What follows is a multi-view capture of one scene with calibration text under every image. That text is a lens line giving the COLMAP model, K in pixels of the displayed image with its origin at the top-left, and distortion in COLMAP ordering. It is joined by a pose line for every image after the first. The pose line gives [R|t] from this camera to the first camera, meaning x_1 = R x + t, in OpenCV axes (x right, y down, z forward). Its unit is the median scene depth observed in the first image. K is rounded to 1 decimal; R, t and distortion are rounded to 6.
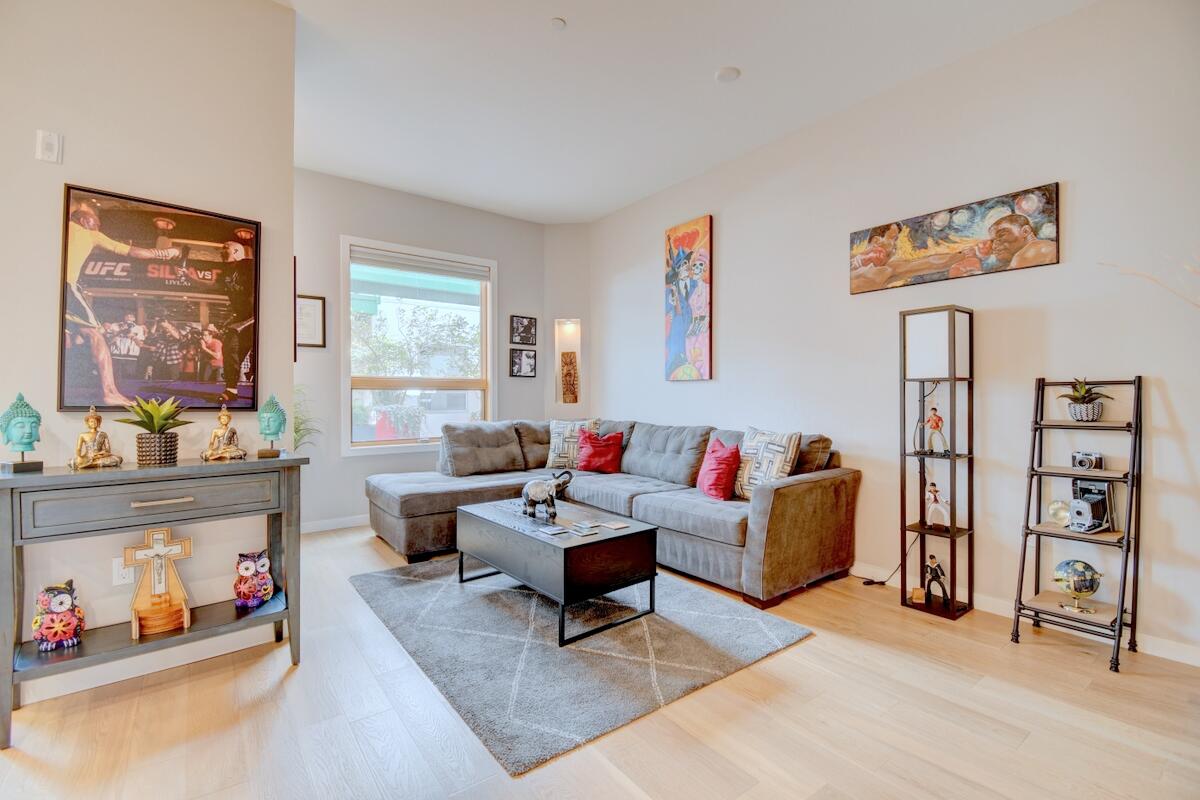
lens RADIAL K [[529.1, 0, 594.4], [0, 529.1, 403.3], [0, 0, 1]] dist [-0.002402, -0.004300]
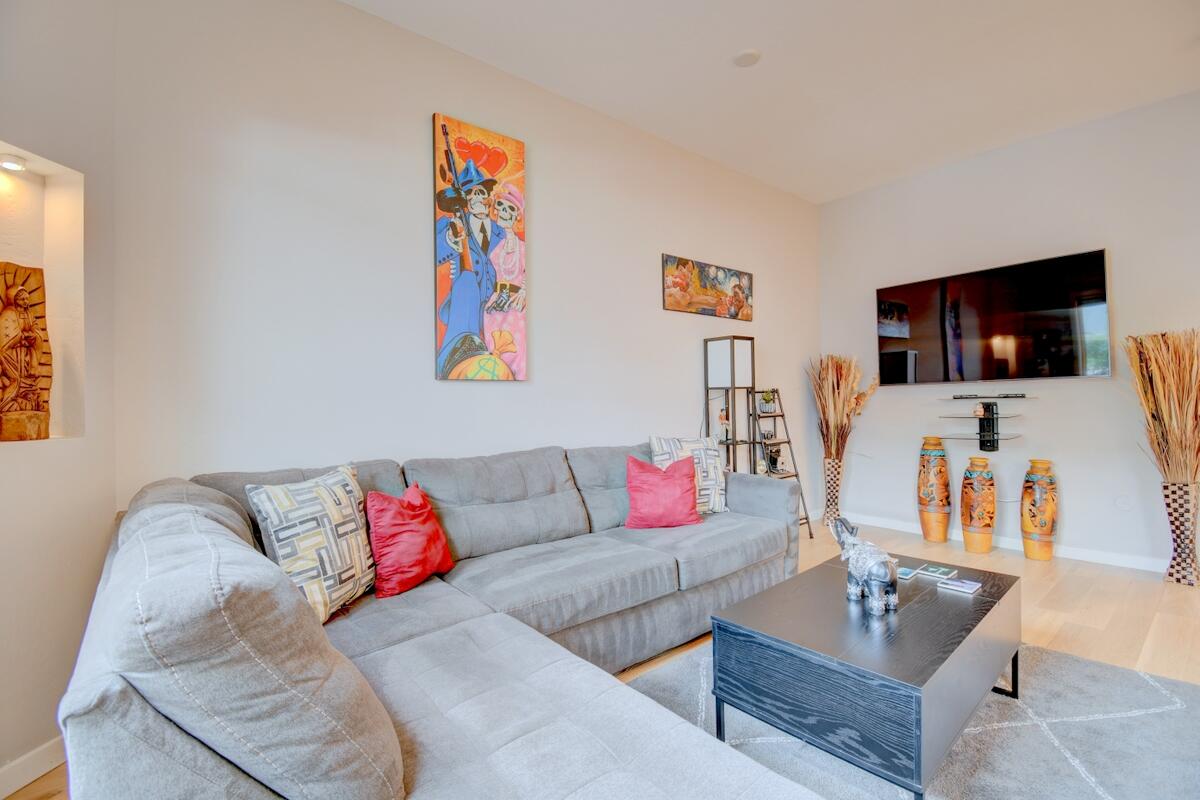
lens RADIAL K [[529.1, 0, 595.5], [0, 529.1, 402.4], [0, 0, 1]] dist [-0.002402, -0.004300]
pose [[-0.051786, -0.004469, 0.998648, -0.640748], [0.031575, 0.999483, 0.006110, -0.023970], [-0.998159, 0.031849, -0.051618, 1.269554]]
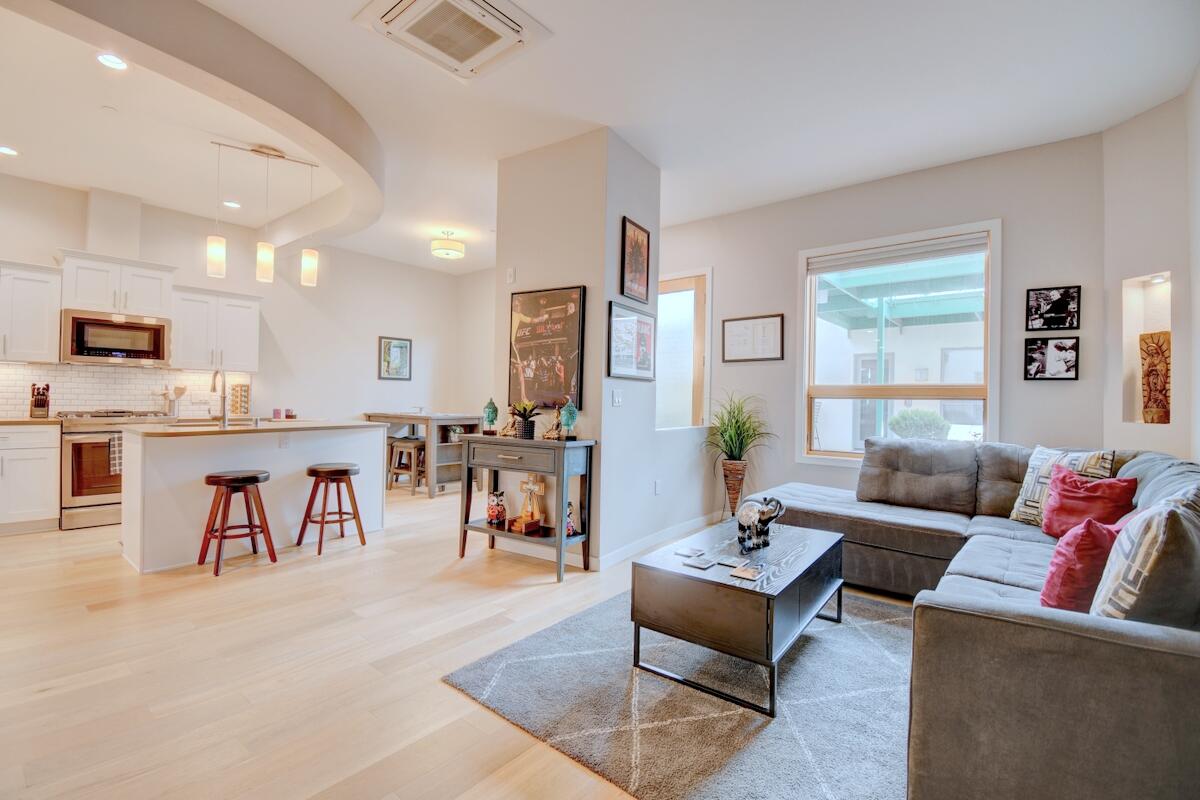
lens RADIAL K [[529.1, 0, 597.4], [0, 529.1, 400.0], [0, 0, 1]] dist [-0.002402, -0.004300]
pose [[0.230412, -0.000151, -0.973093, 0.641247], [-0.032019, 0.999457, -0.007737, -0.004040], [0.972566, 0.032940, 0.230282, 0.537089]]
